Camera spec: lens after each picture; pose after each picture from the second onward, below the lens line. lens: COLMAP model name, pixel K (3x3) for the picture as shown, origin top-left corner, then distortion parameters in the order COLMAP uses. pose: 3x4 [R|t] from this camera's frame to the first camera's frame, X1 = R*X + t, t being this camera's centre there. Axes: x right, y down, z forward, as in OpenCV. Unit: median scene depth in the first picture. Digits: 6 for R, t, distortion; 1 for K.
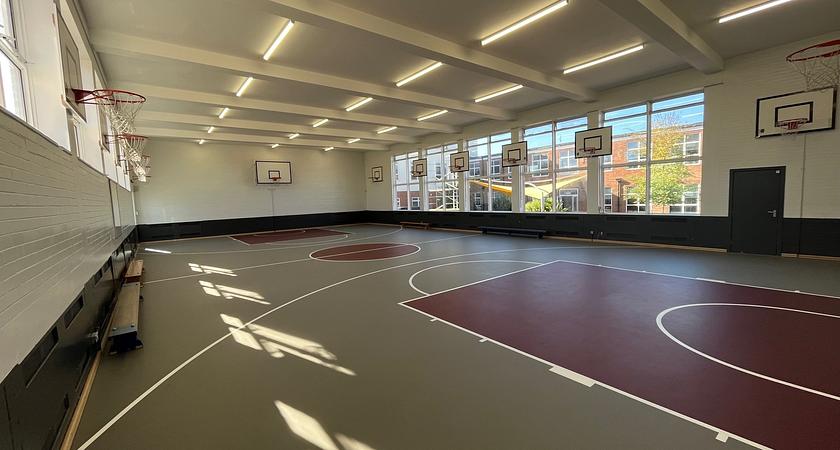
lens RADIAL K [[340.5, 0, 420.4], [0, 340.5, 225.2], [0, 0, 1]] dist [-0.001826, -0.000105]
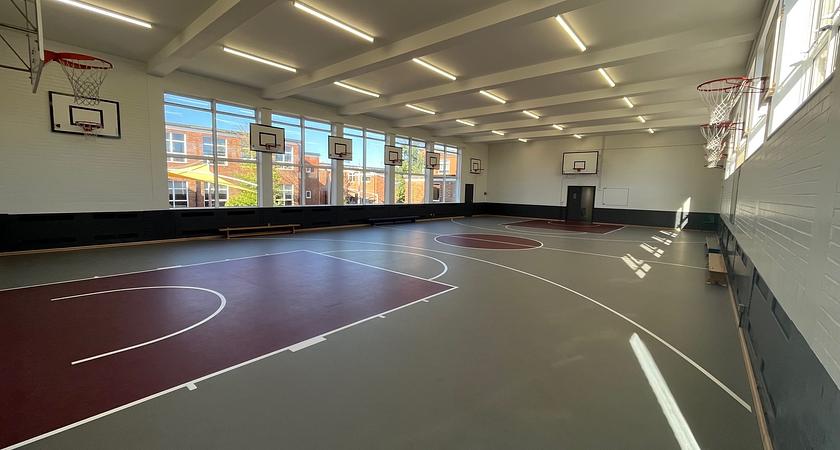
lens RADIAL K [[340.5, 0, 420.0], [0, 340.5, 223.4], [0, 0, 1]] dist [-0.001826, -0.000105]
pose [[-0.205253, -0.063146, 0.976670, -0.739252], [0.064118, 0.994905, 0.077800, -0.045891], [-0.976606, 0.078590, -0.200159, 0.926732]]
